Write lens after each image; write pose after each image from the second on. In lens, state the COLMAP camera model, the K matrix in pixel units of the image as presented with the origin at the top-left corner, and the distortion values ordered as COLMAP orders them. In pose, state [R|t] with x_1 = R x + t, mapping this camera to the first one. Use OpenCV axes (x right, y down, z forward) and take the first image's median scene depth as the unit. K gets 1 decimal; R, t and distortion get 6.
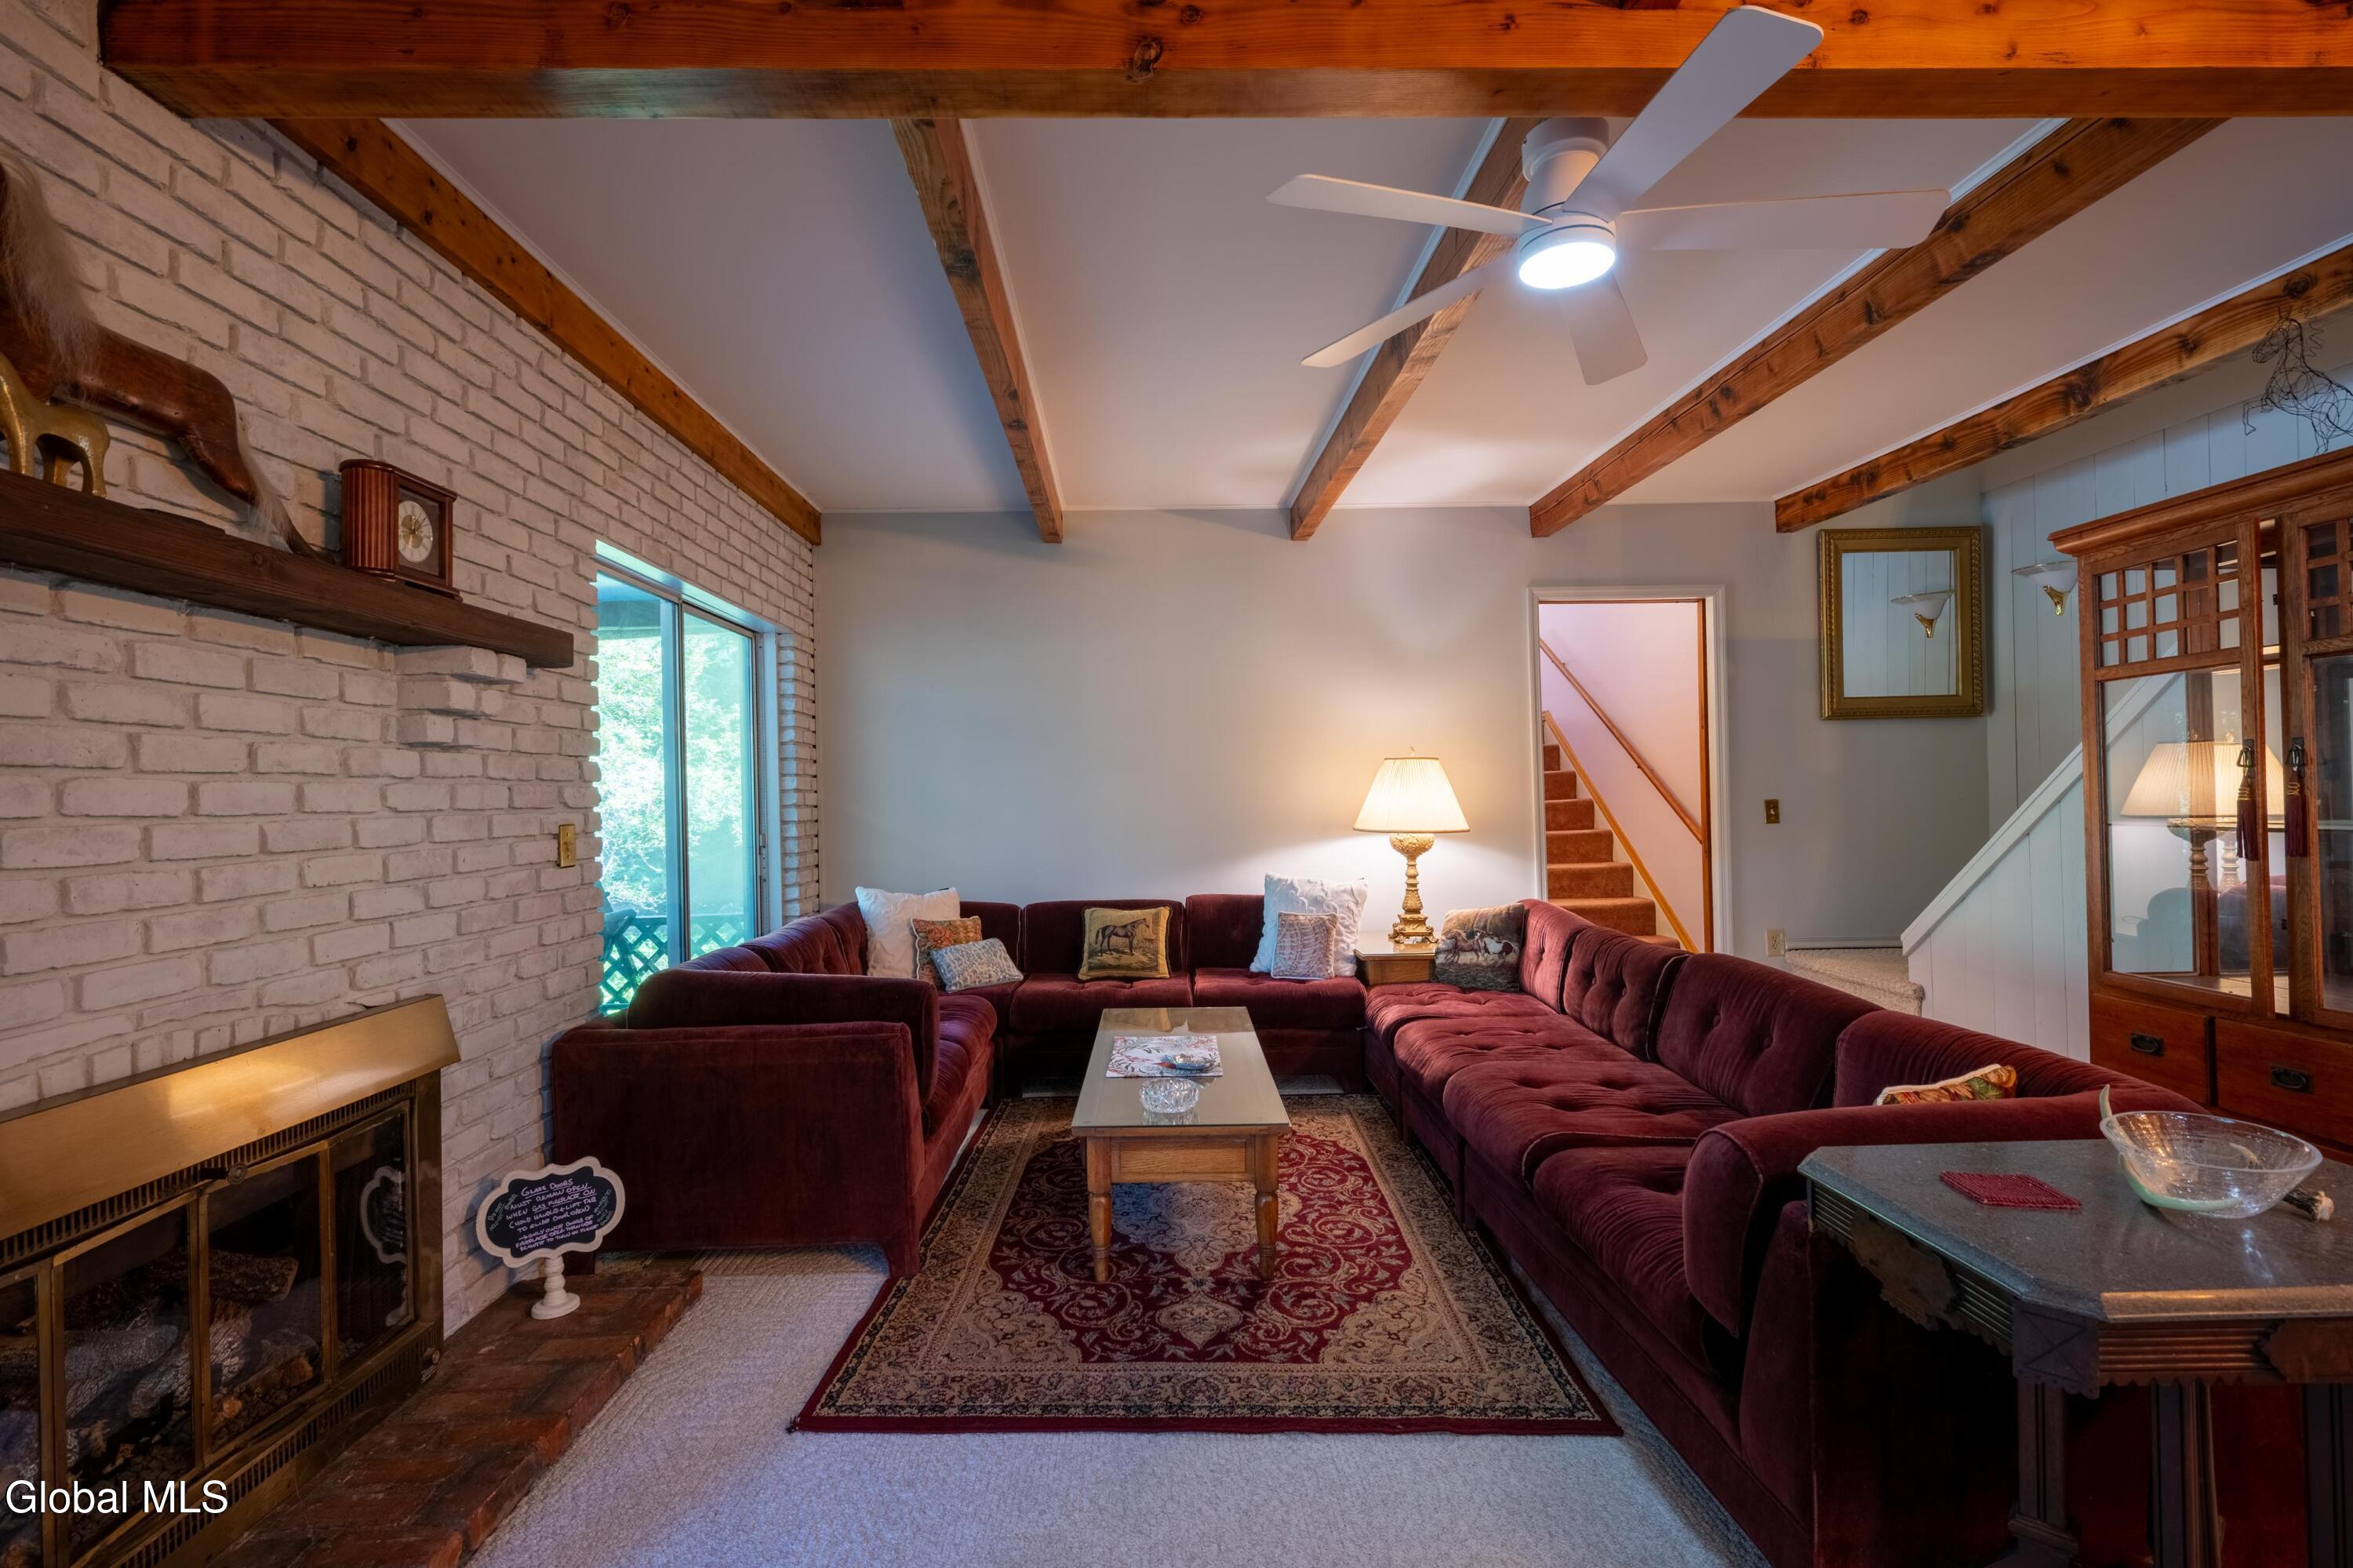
lens RADIAL K [[1100.1, 0, 1176.5], [0, 1100.1, 784.0], [0, 0, 1]] dist [0.002393, 0.000008]
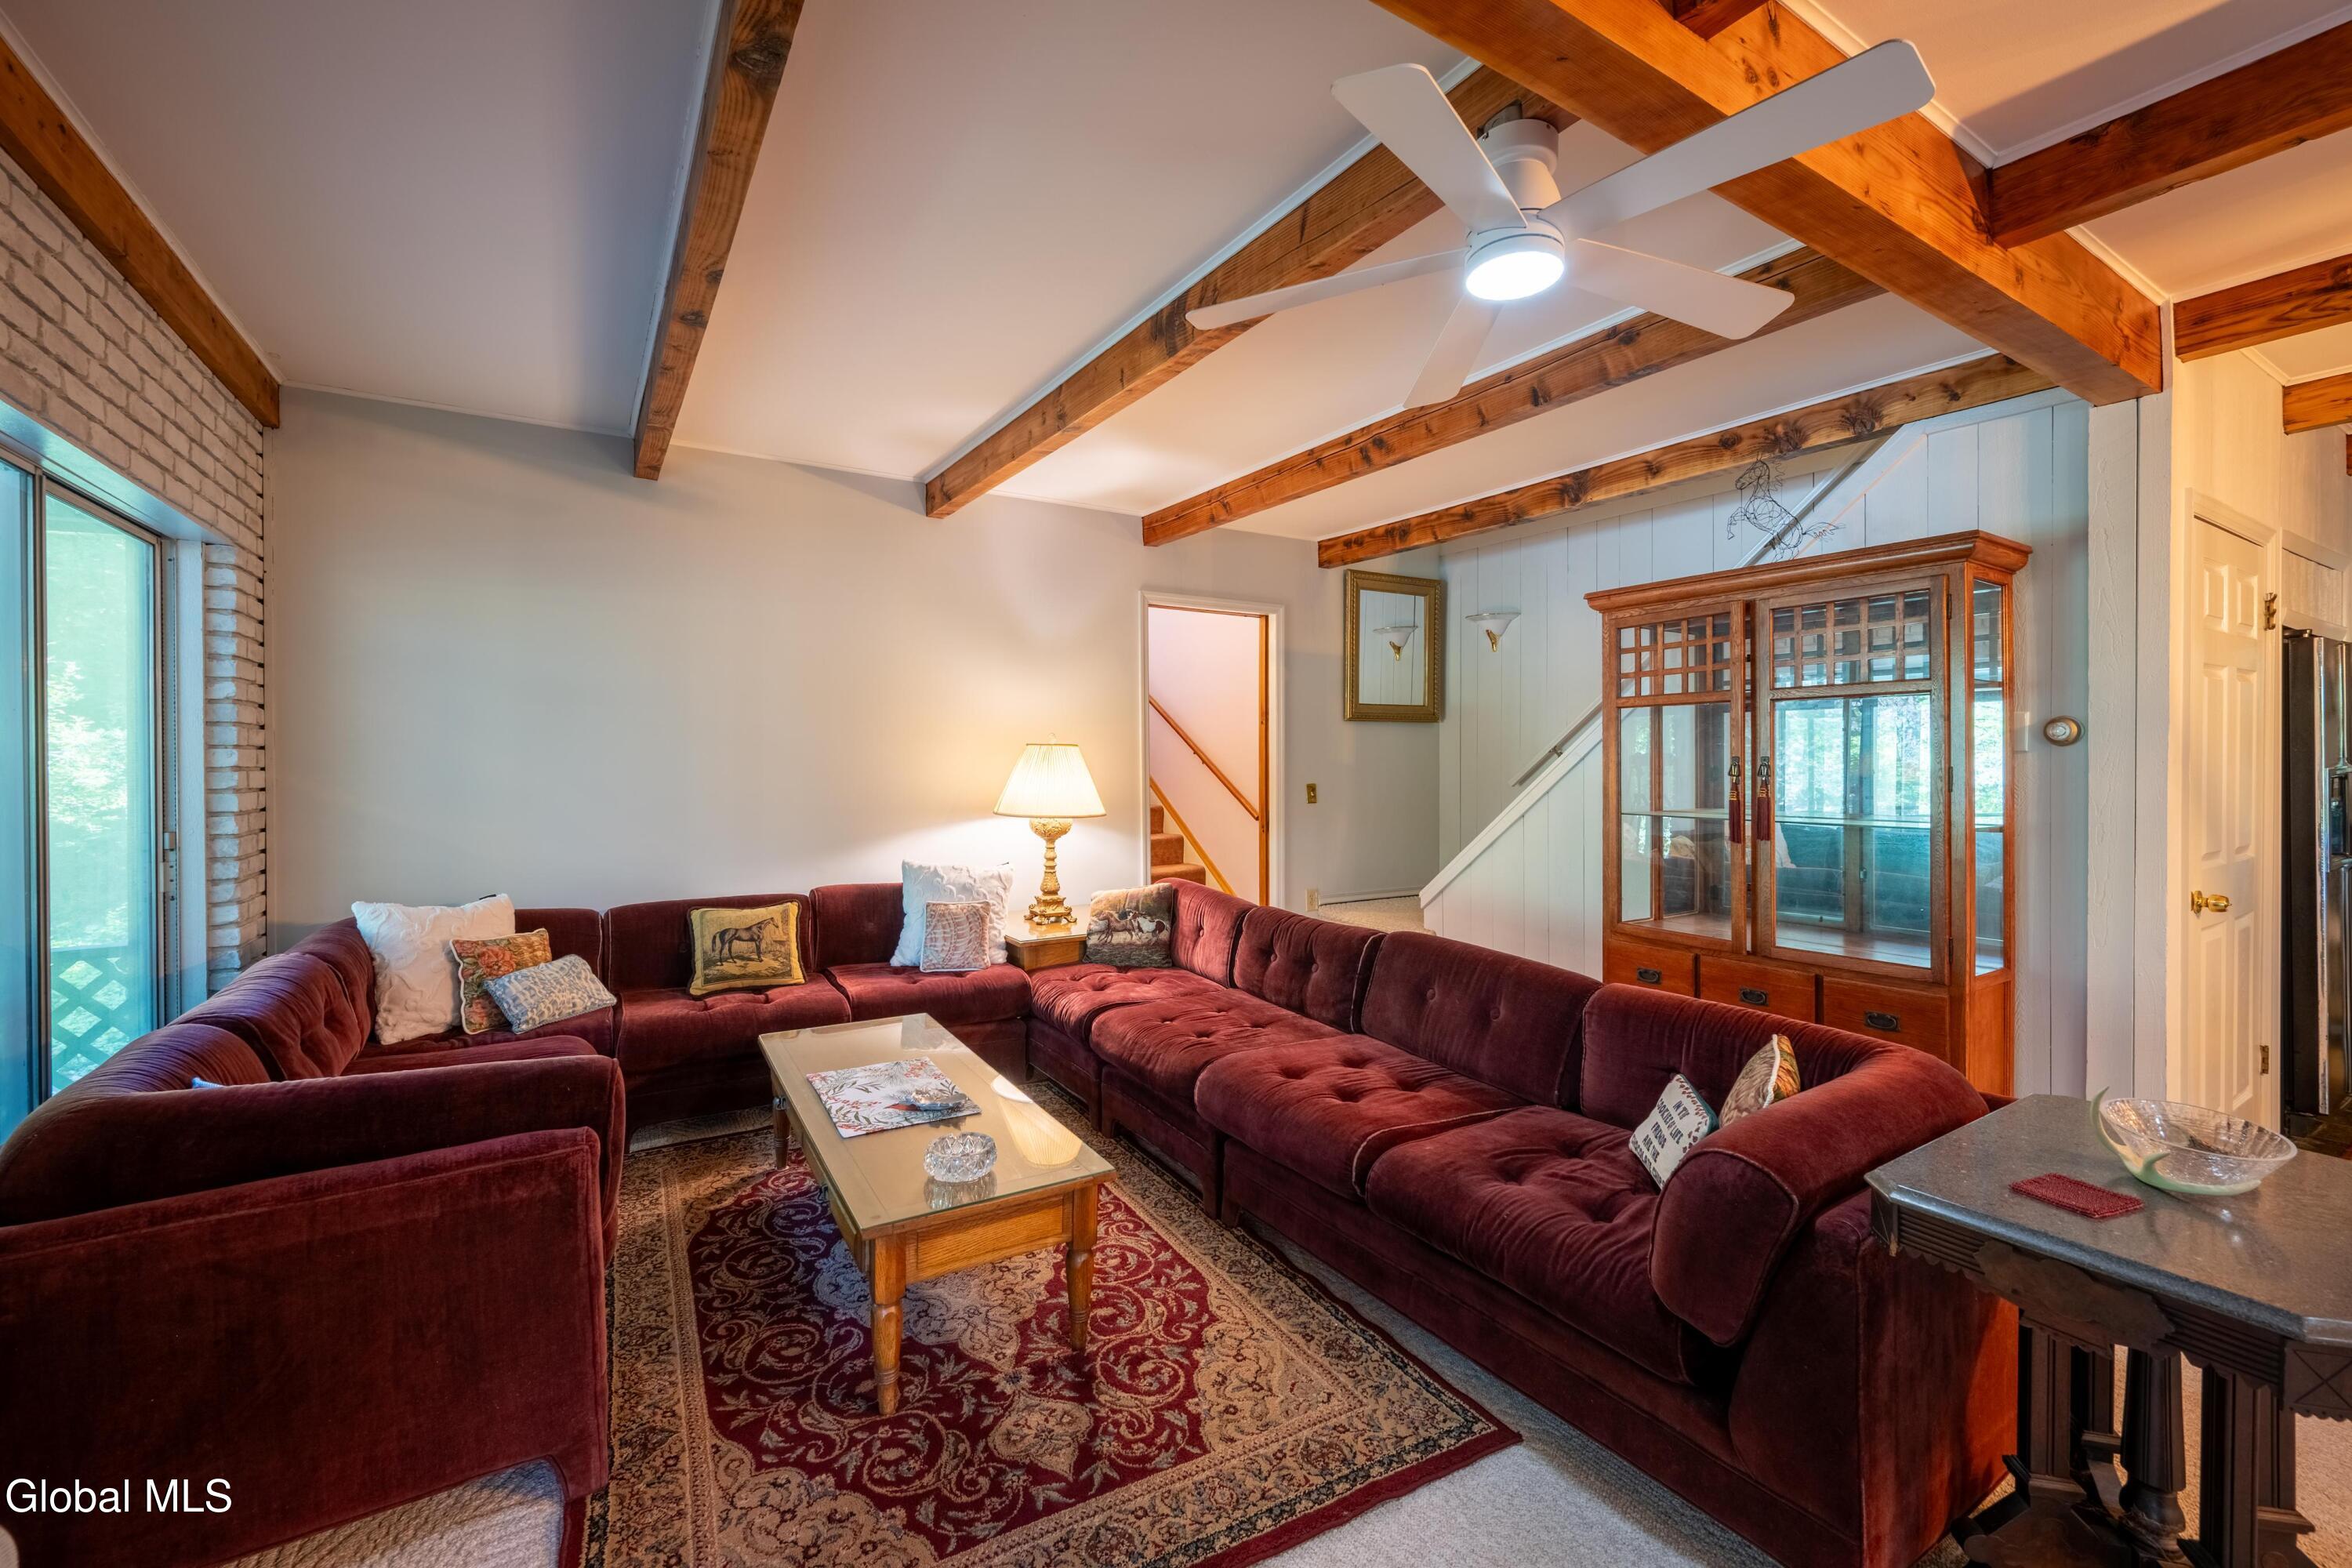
lens RADIAL K [[948.9, 0, 1167.6], [0, 948.9, 754.1], [0, 0, 1]] dist [0.000114, -0.000149]
pose [[0.862445, 0.018283, 0.505821, -0.182516], [-0.020083, 0.999797, -0.001895, -0.018825], [-0.505753, -0.008524, 0.862636, 0.227598]]
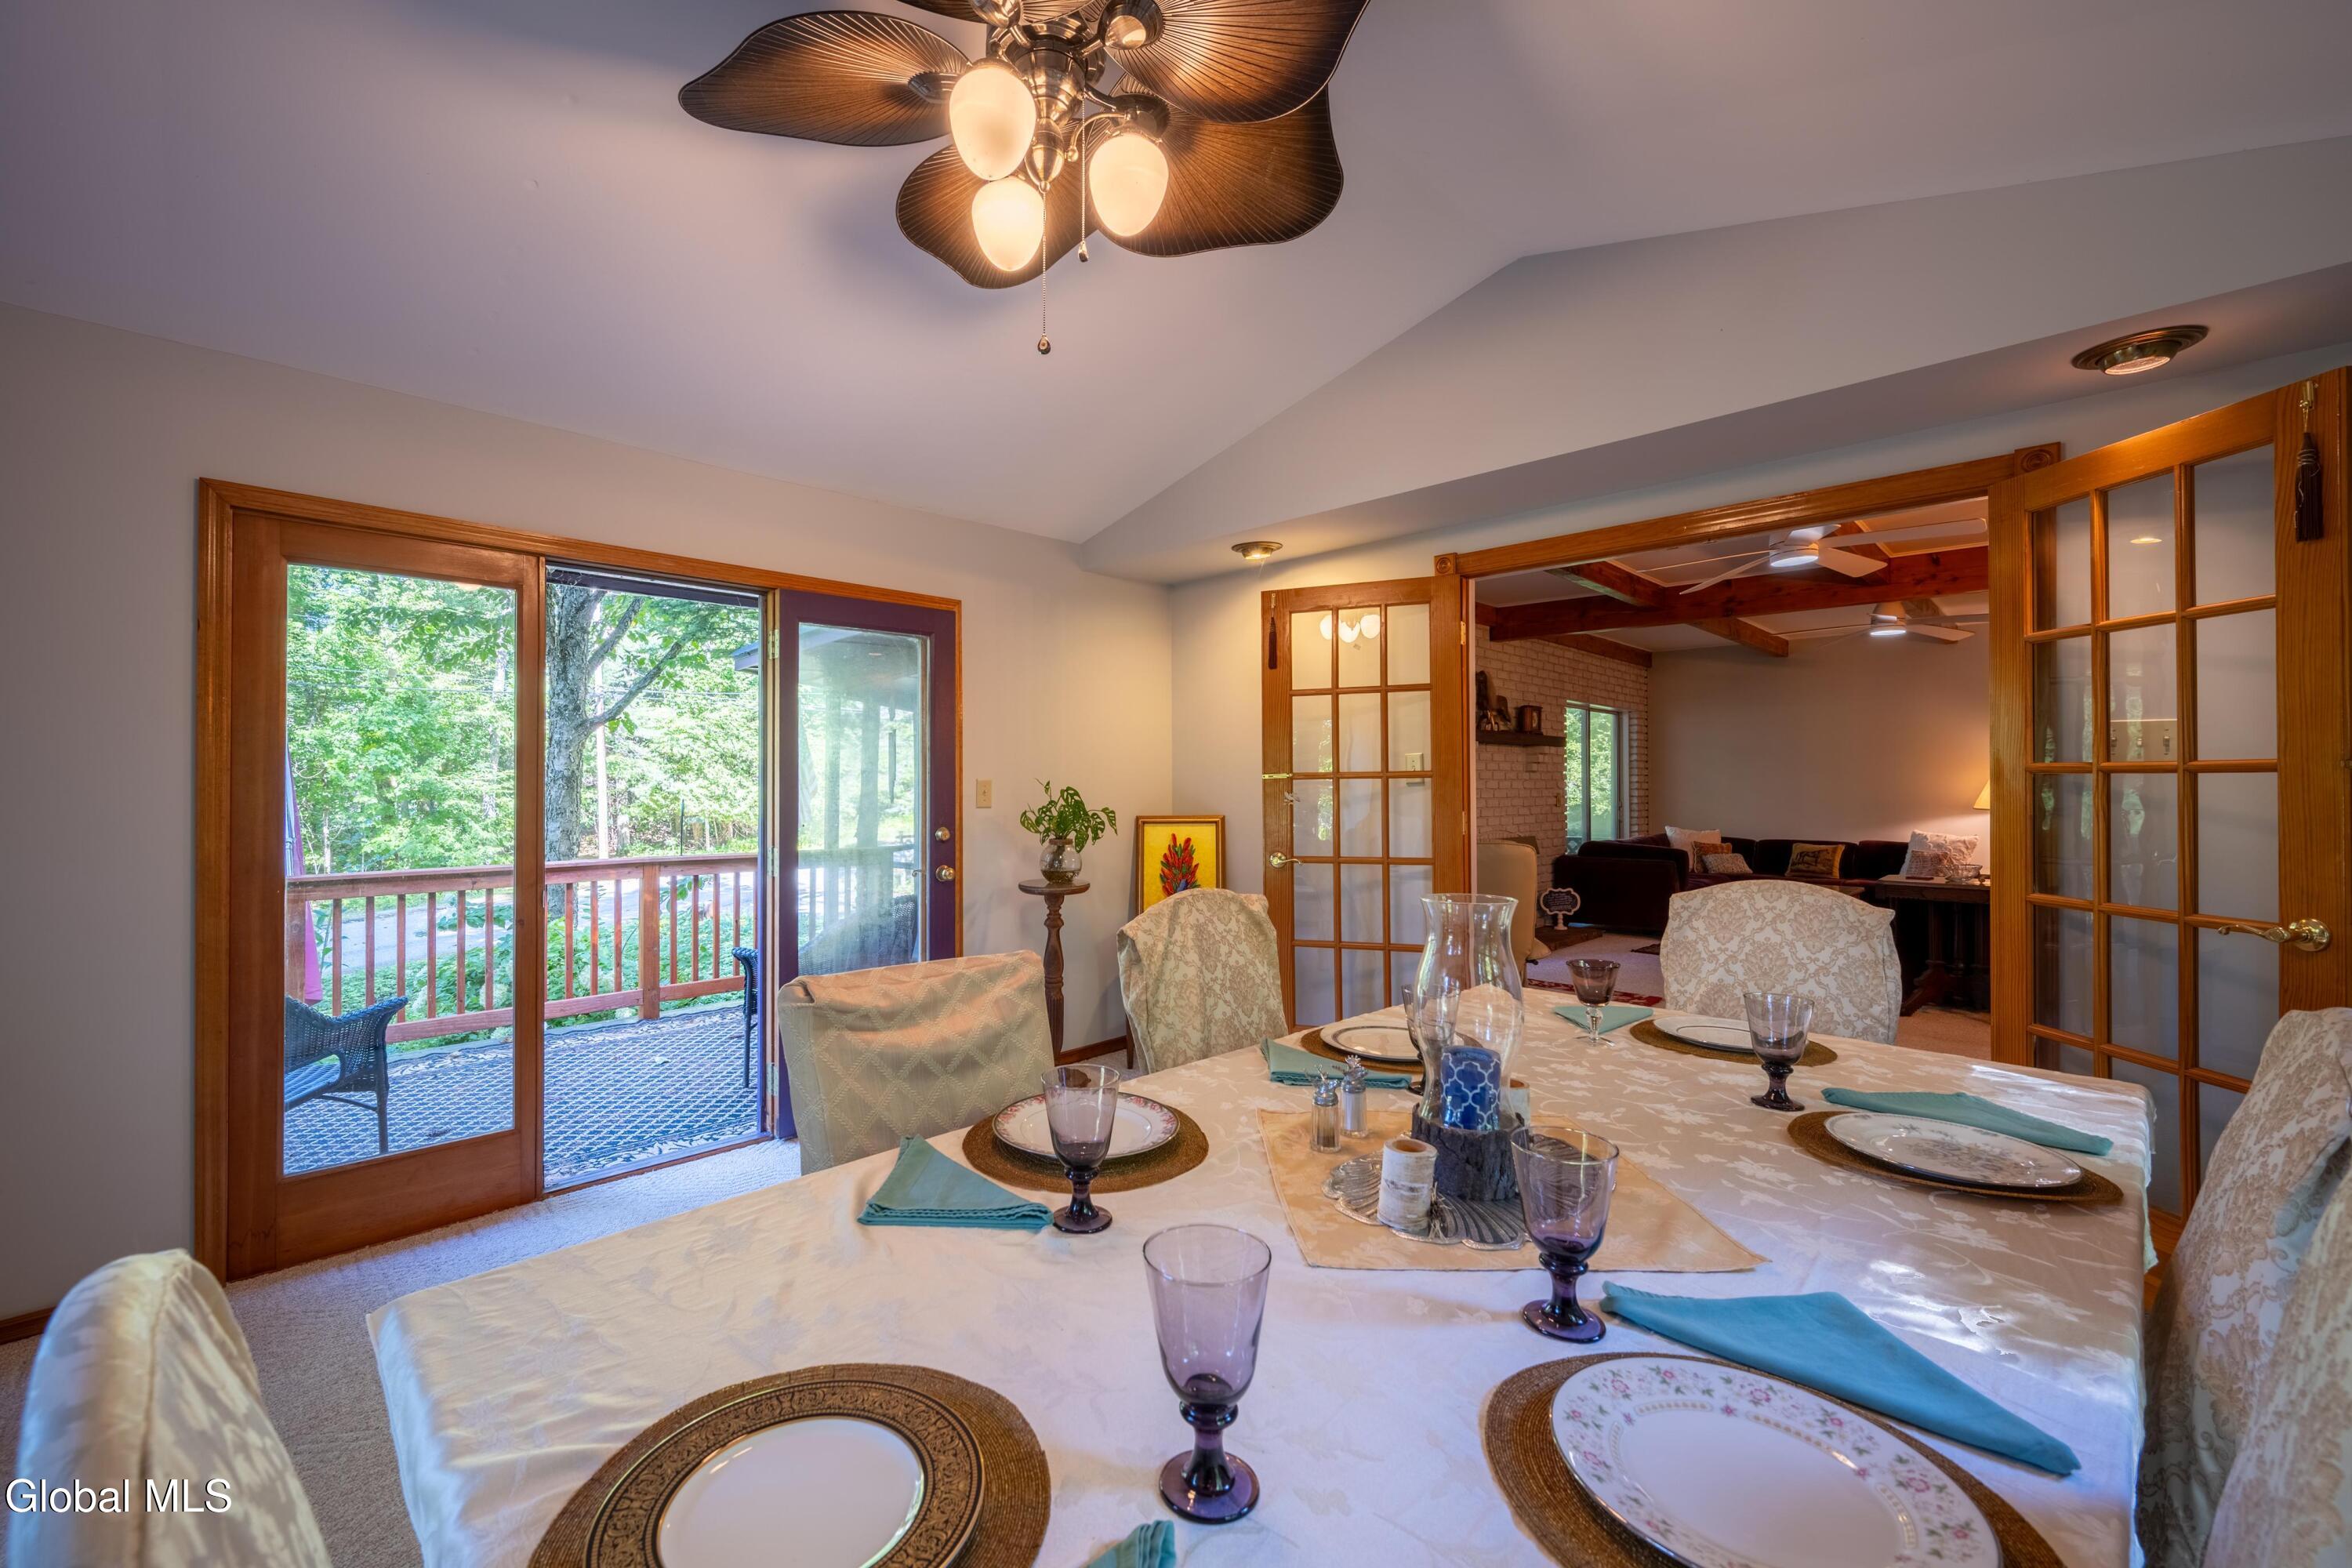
lens RADIAL K [[917.6, 0, 1115.8], [0, 917.6, 775.1], [0, 0, 1]] dist [-0.000224, -0.000075]
pose [[0.657564, 0.009928, -0.753333, 0.475250], [-0.004241, 0.999946, 0.009476, -0.027789], [0.753387, -0.003036, 0.657570, -1.345542]]
